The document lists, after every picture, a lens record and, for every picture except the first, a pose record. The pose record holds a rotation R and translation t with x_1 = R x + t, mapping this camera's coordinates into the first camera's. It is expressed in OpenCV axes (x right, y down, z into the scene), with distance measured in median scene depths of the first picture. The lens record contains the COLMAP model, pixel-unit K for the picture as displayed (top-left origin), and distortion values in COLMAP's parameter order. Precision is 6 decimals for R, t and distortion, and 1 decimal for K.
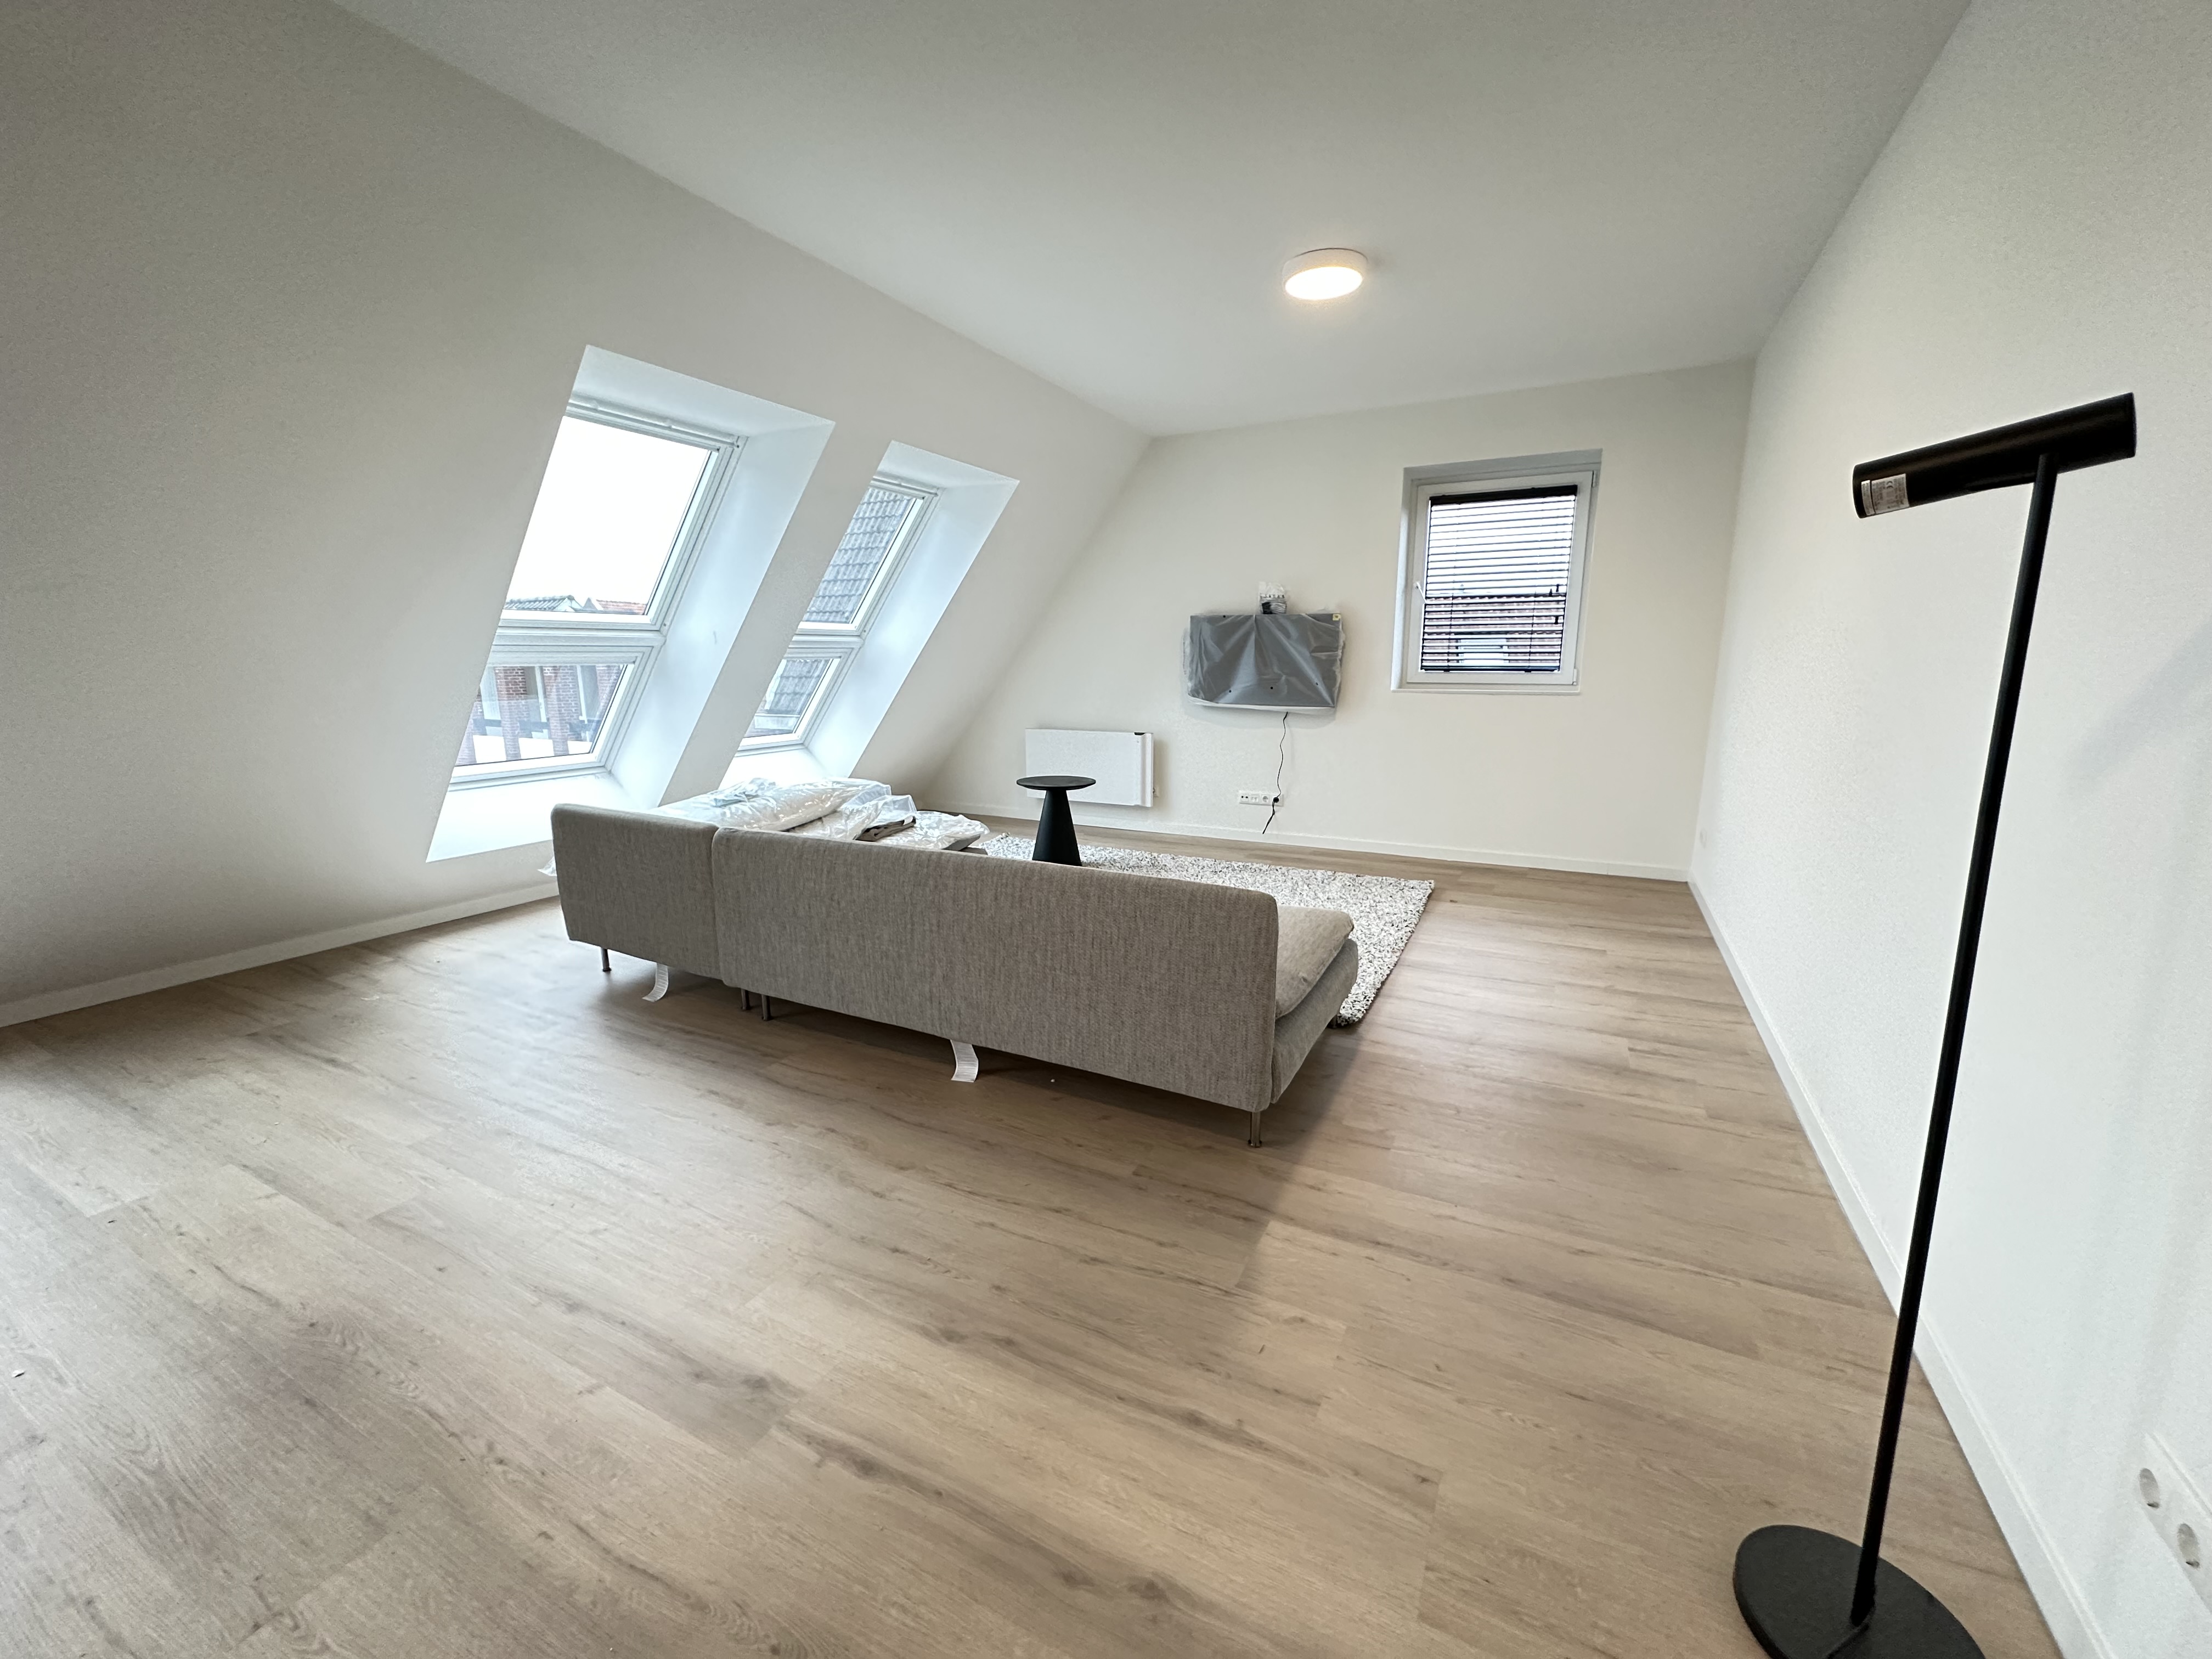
lens RADIAL K [[880.8, 0, 1106.0], [0, 880.8, 829.5], [0, 0, 1]] dist [0.000742, -0.000758]
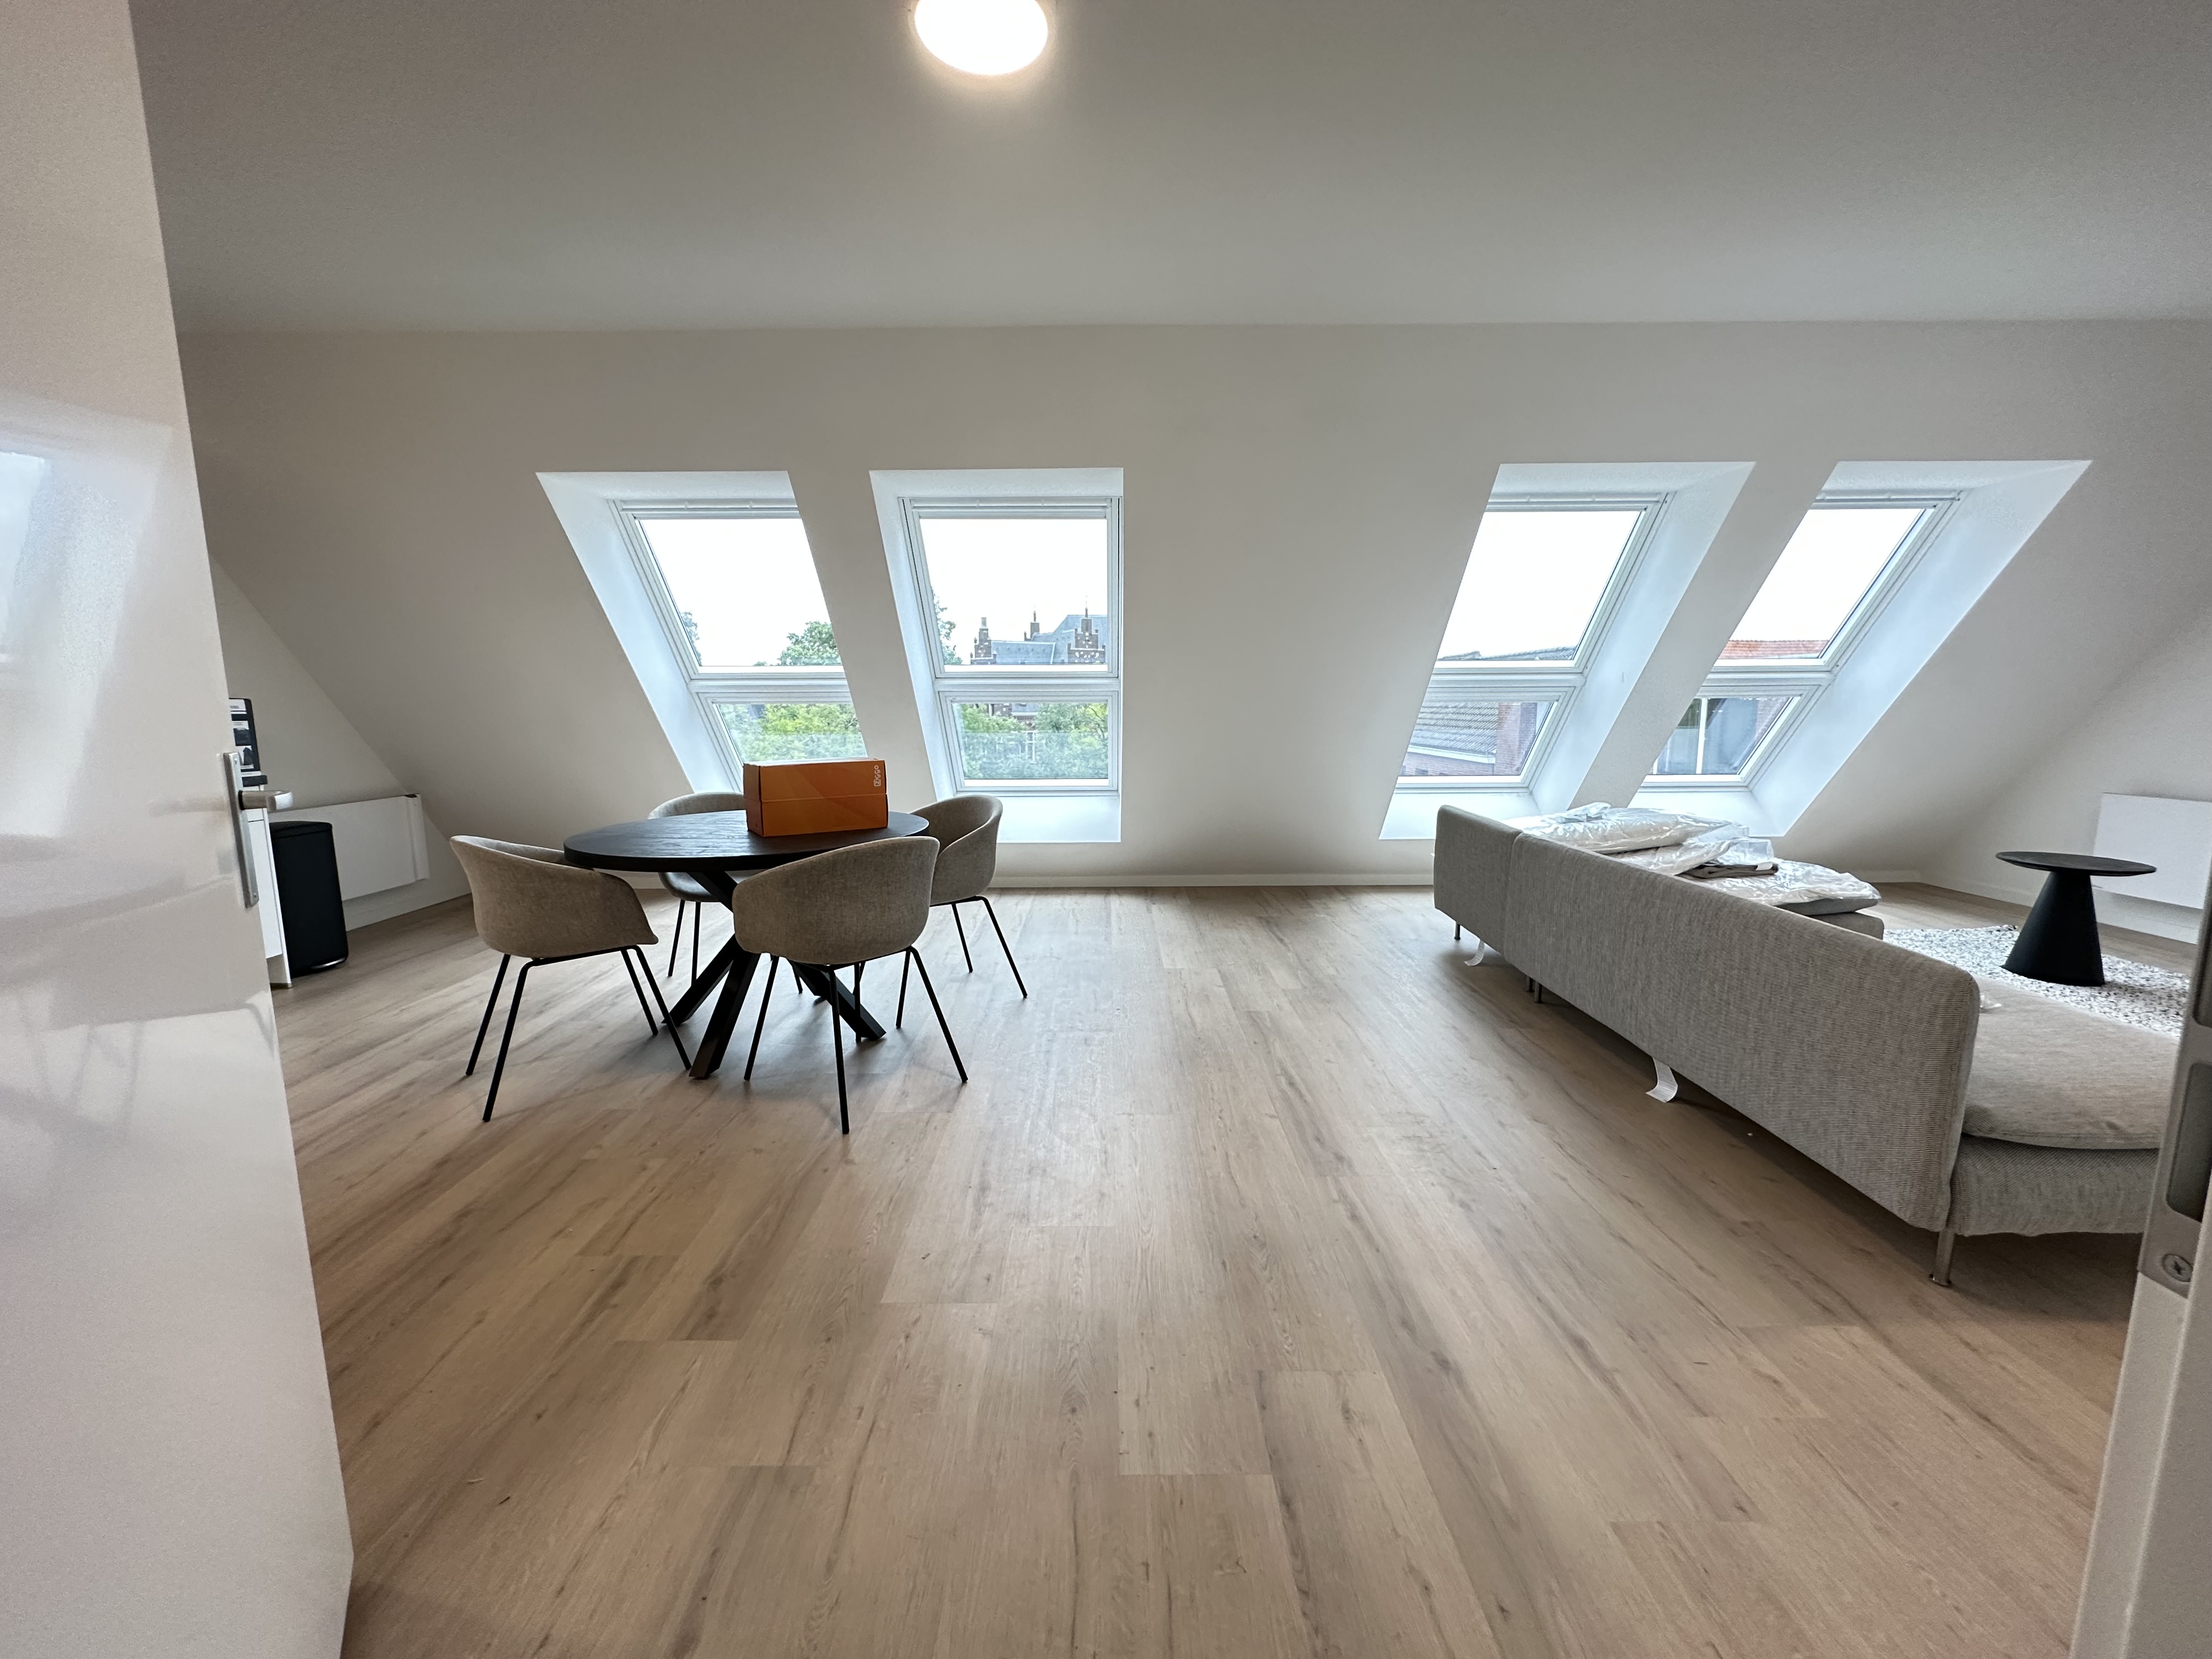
lens RADIAL K [[880.8, 0, 1106.0], [0, 880.8, 829.5], [0, 0, 1]] dist [0.000742, -0.000758]
pose [[0.459276, 0.126358, -0.879261, 0.416812], [-0.165367, 0.984690, 0.055131, 0.023295], [0.872765, 0.120081, 0.473140, -0.098510]]
